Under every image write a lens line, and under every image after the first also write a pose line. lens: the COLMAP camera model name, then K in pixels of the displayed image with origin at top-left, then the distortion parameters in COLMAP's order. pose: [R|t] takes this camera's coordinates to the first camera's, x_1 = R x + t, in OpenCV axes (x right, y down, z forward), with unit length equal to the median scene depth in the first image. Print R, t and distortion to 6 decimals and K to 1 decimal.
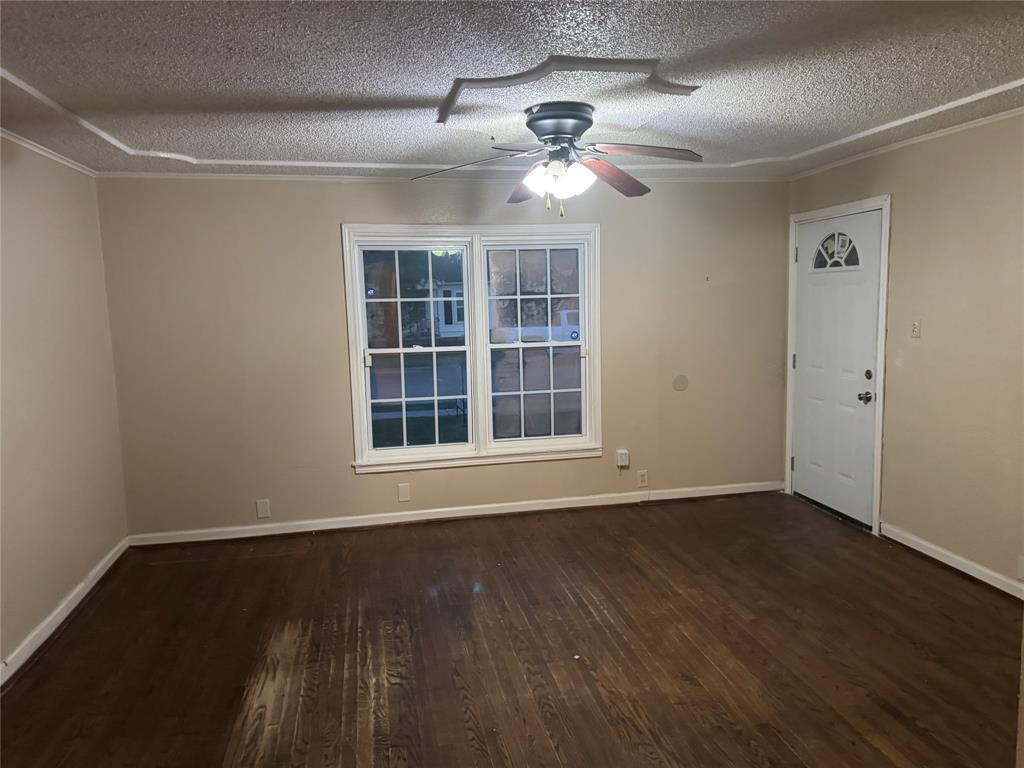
lens RADIAL K [[720.4, 0, 511.8], [0, 720.4, 383.4], [0, 0, 1]] dist [0.062233, -0.055409]
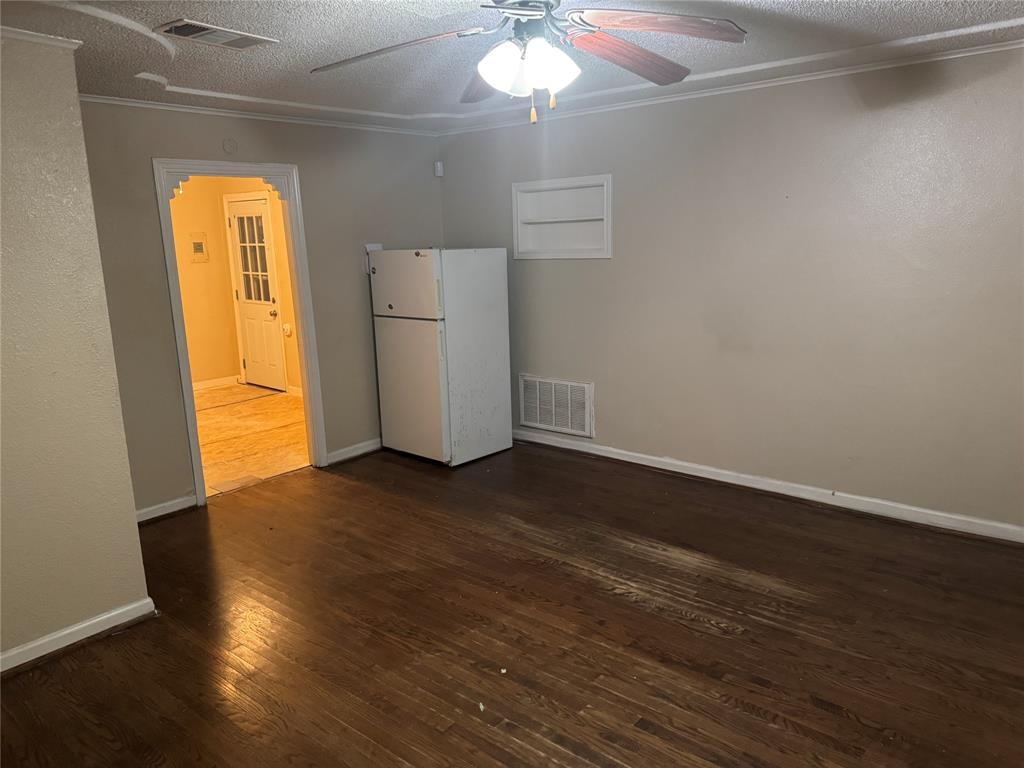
lens RADIAL K [[720.4, 0, 512.9], [0, 720.4, 384.4], [0, 0, 1]] dist [0.062233, -0.055409]
pose [[-0.781205, 0.175594, -0.599070, 0.555077], [-0.028475, 0.948605, 0.315178, -0.219957], [0.623625, 0.263277, -0.736055, 1.610586]]
